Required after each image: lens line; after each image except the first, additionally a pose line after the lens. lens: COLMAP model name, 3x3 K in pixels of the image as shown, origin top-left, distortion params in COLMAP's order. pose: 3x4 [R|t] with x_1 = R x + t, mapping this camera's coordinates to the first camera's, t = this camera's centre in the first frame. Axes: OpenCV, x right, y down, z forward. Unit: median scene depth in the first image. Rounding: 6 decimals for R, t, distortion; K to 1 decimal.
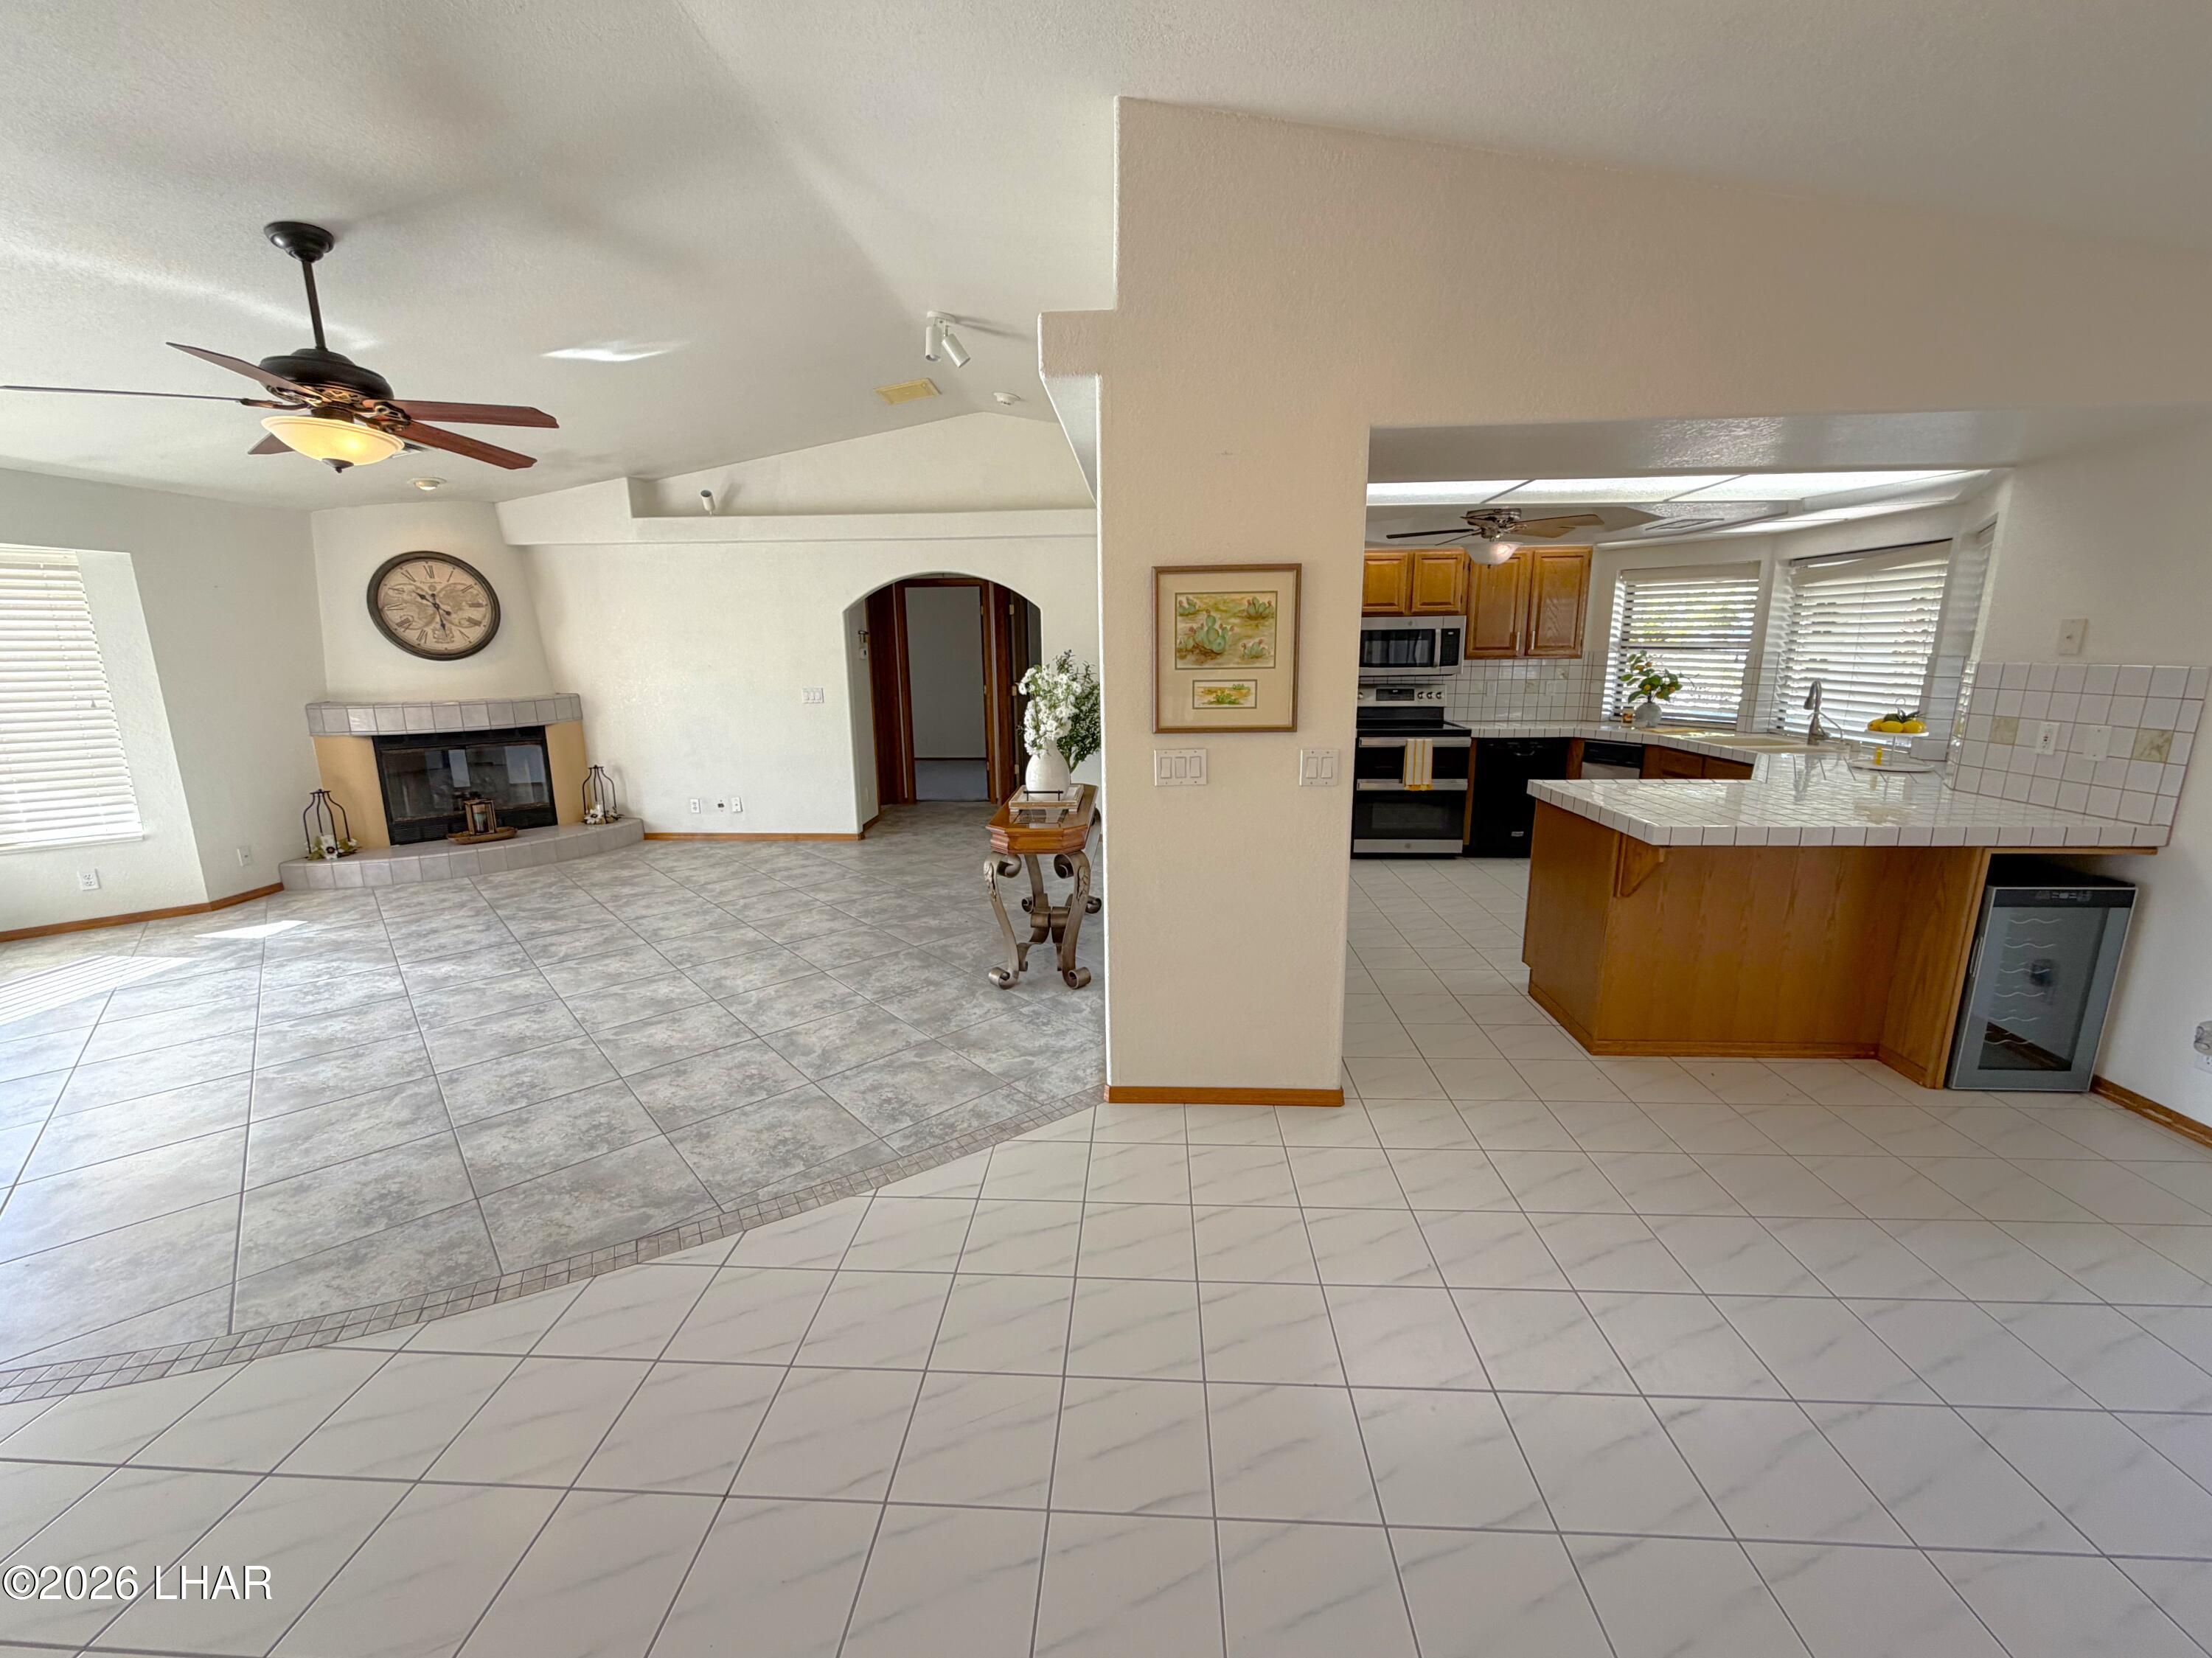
lens RADIAL K [[886.3, 0, 1102.8], [0, 886.3, 824.6], [0, 0, 1]] dist [0.001967, -0.001548]
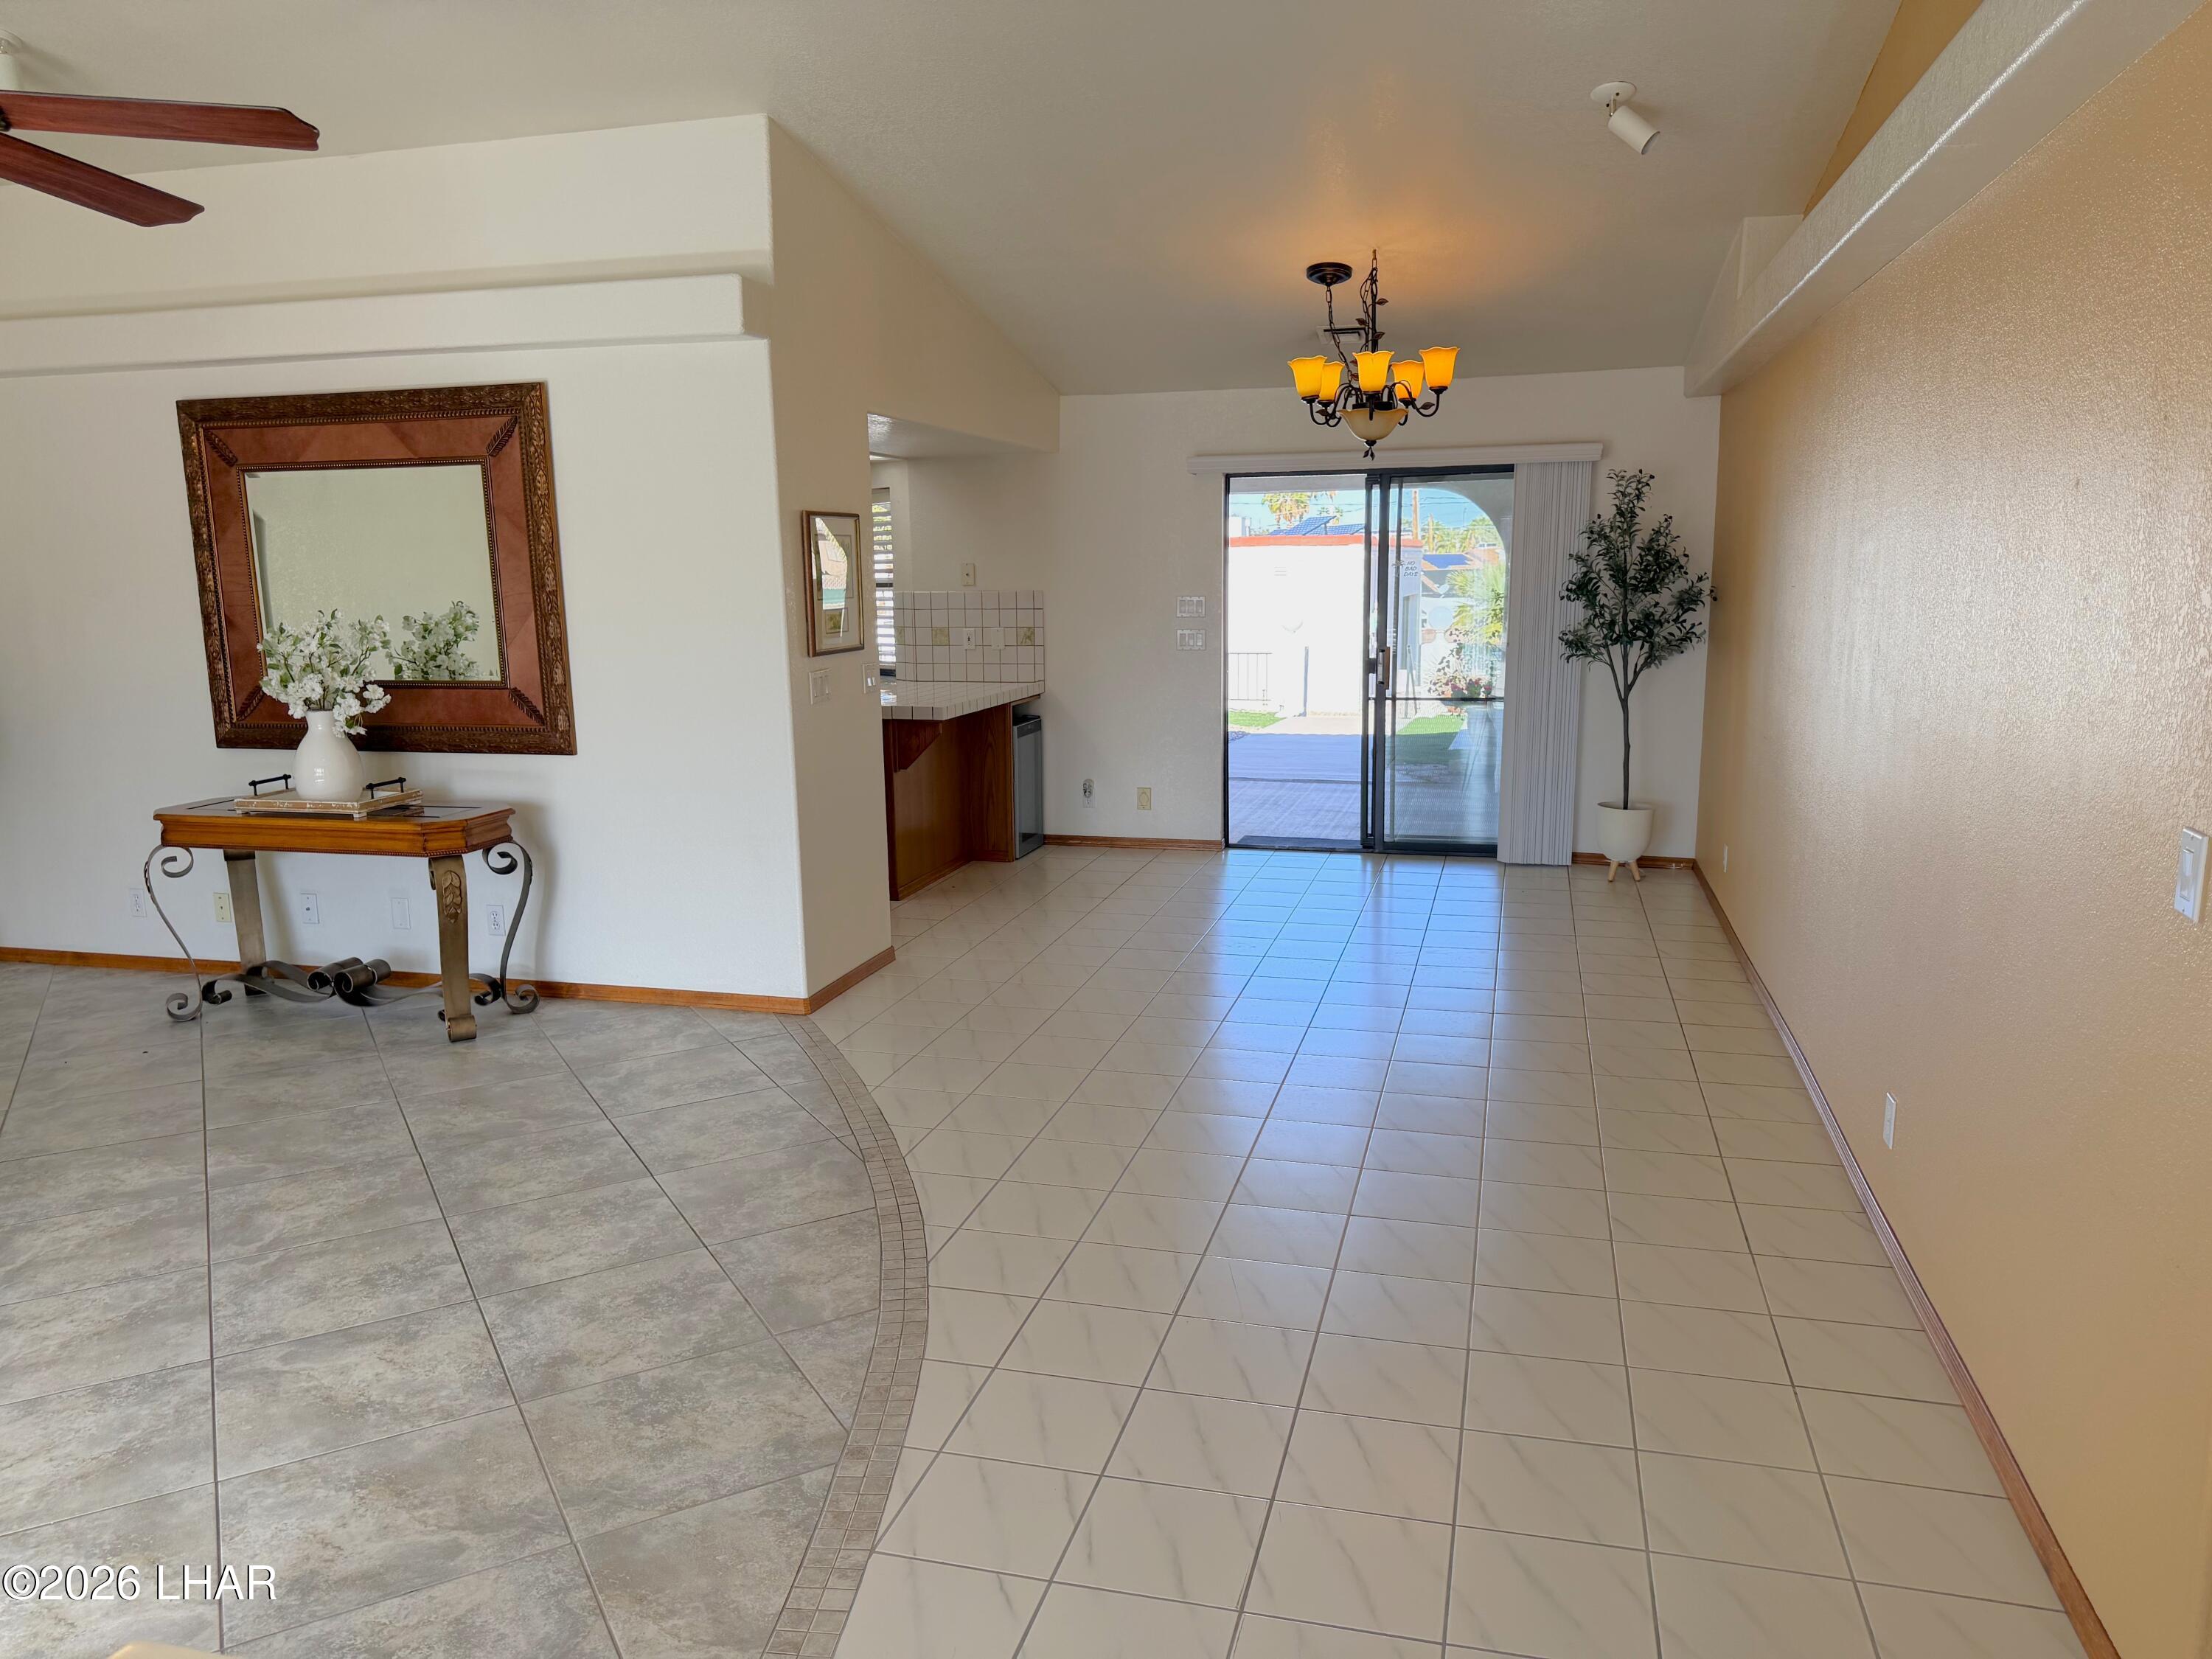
lens RADIAL K [[1546.1, 0, 1108.4], [0, 1546.1, 831.3], [0, 0, 1]] dist [0.046546, -0.046896]
pose [[0.202569, -0.159847, 0.966134, -1.600148], [0.203964, 0.971838, 0.118026, -0.039331], [-0.957791, 0.173148, 0.229468, 0.196123]]
